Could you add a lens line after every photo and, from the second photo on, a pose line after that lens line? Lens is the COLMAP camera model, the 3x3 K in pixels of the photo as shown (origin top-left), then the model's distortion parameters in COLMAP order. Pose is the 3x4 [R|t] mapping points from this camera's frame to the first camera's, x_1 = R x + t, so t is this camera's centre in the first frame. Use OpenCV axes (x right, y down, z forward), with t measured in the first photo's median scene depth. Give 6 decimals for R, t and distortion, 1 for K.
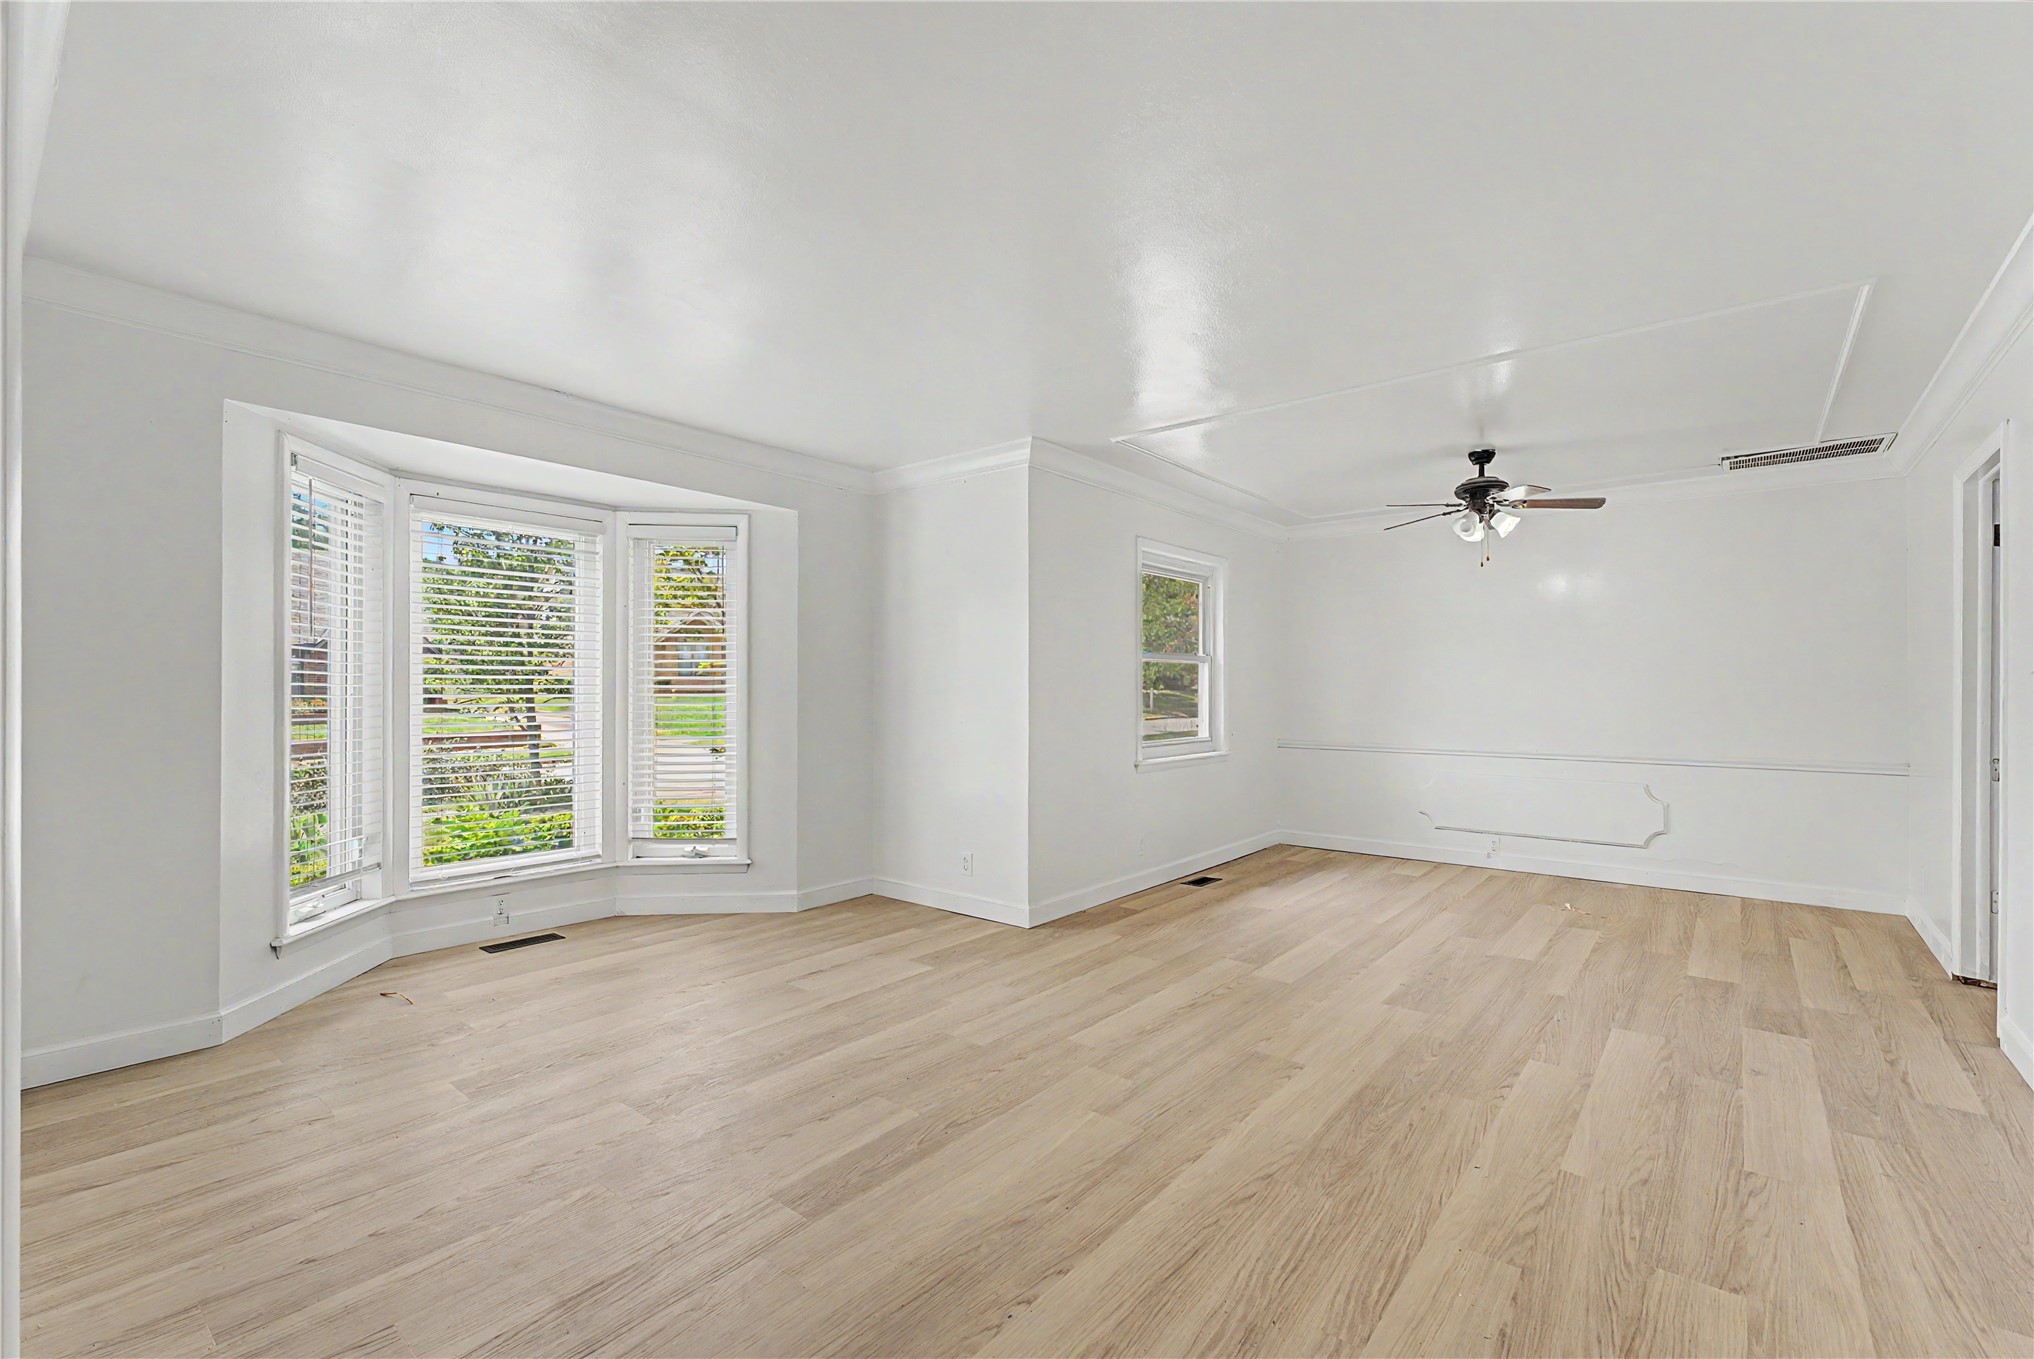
lens RADIAL K [[887.0, 0, 1013.2], [0, 887.0, 673.2], [0, 0, 1]] dist [-0.000054, -0.000139]
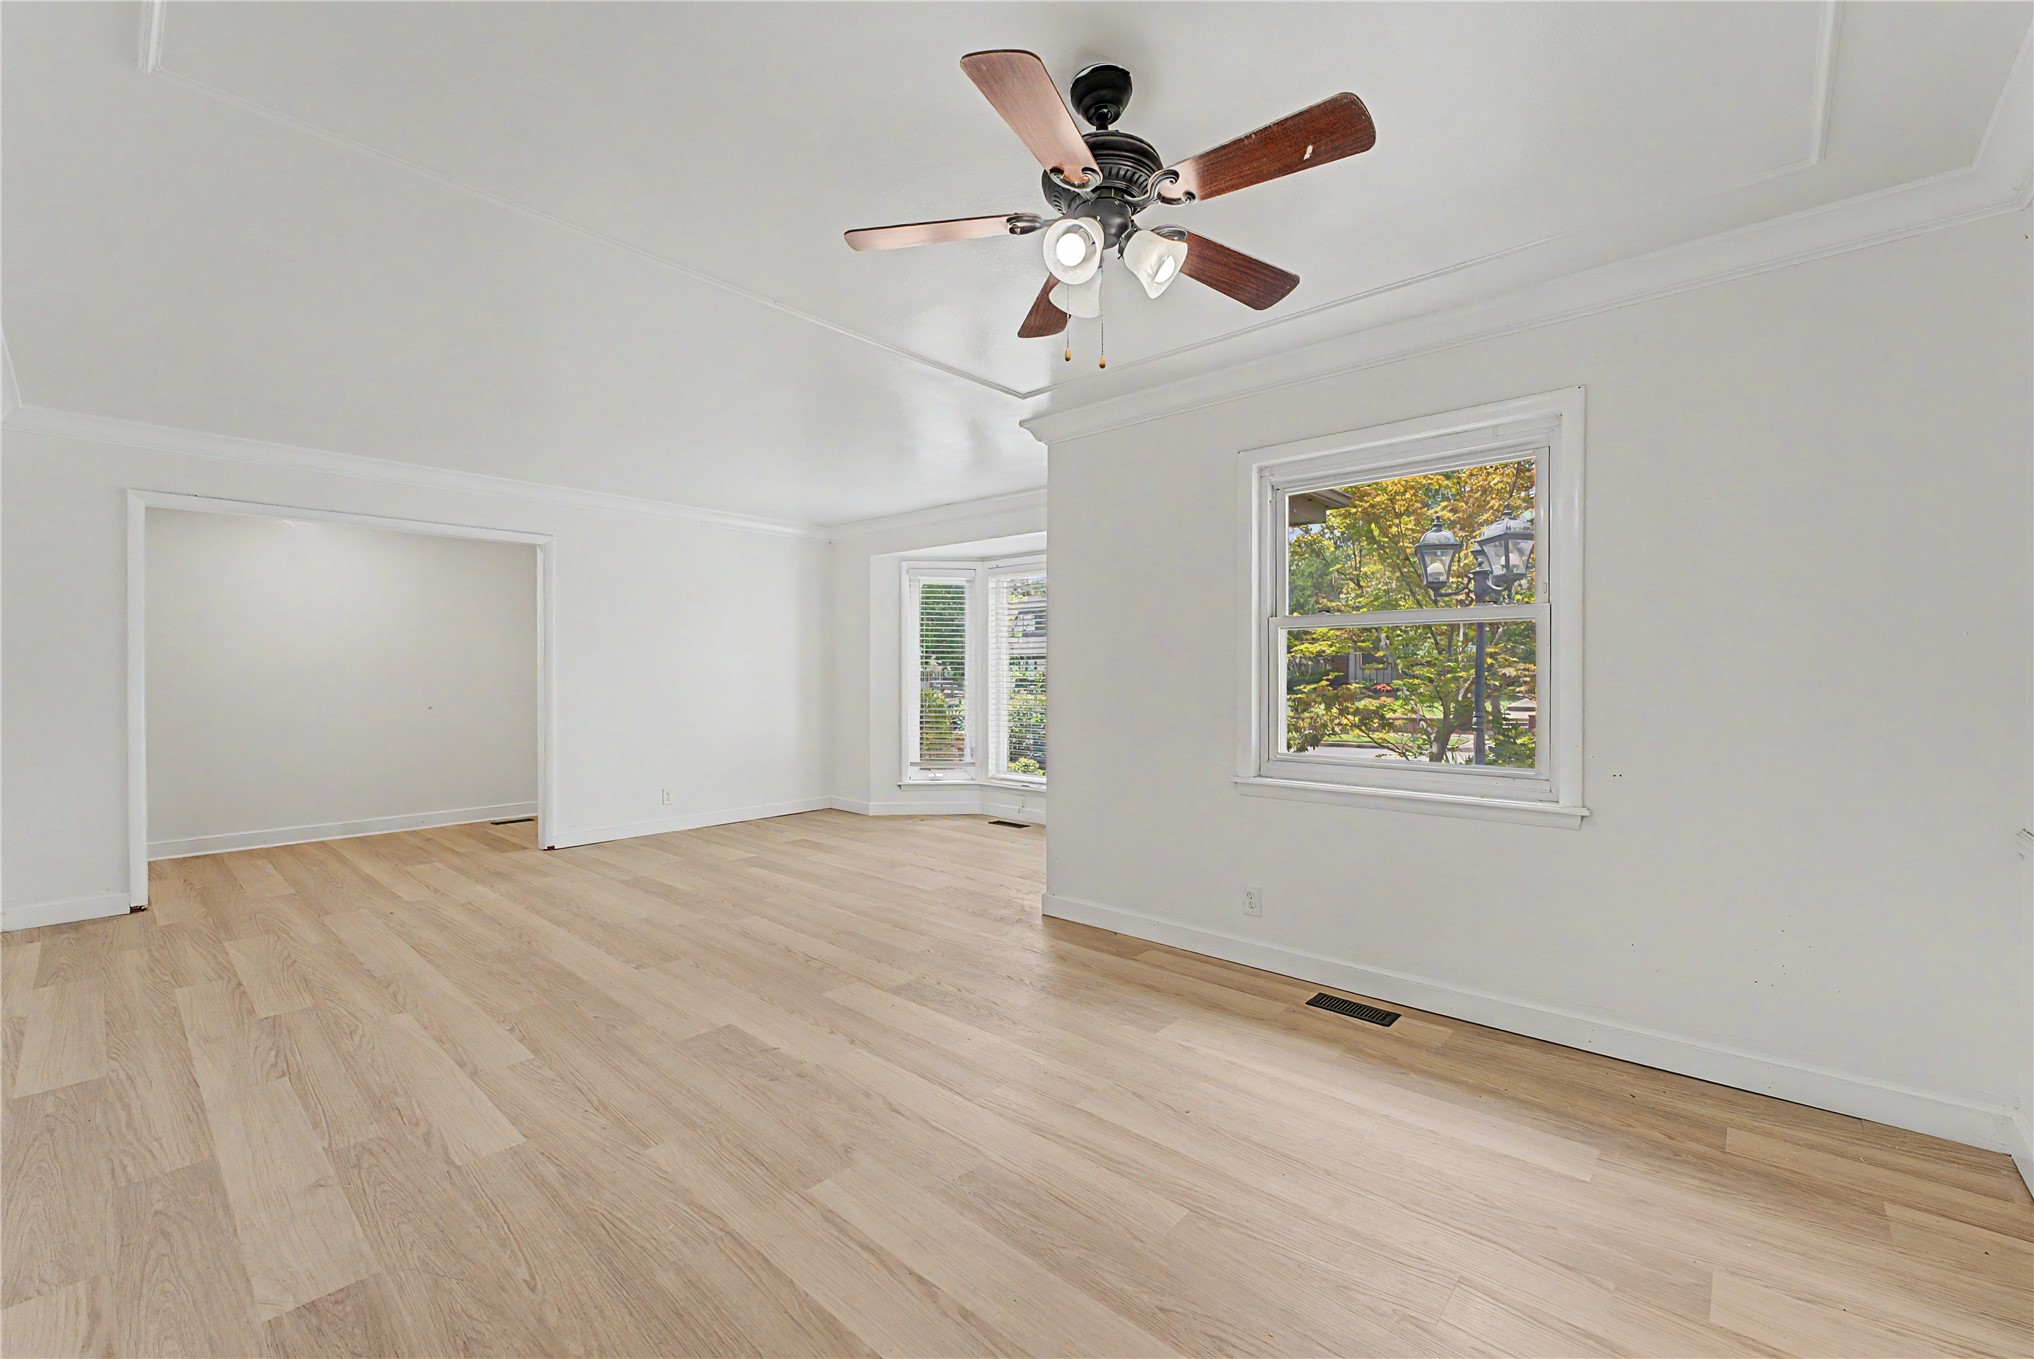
lens RADIAL K [[826.9, 0, 1016.9], [0, 826.9, 679.1], [0, 0, 1]] dist [-0.000396, -0.000532]
pose [[-0.045271, 0.005371, -0.998960, 1.419263], [0.019214, 0.999805, 0.004505, 0.030977], [0.998790, -0.018990, -0.045366, 1.535188]]
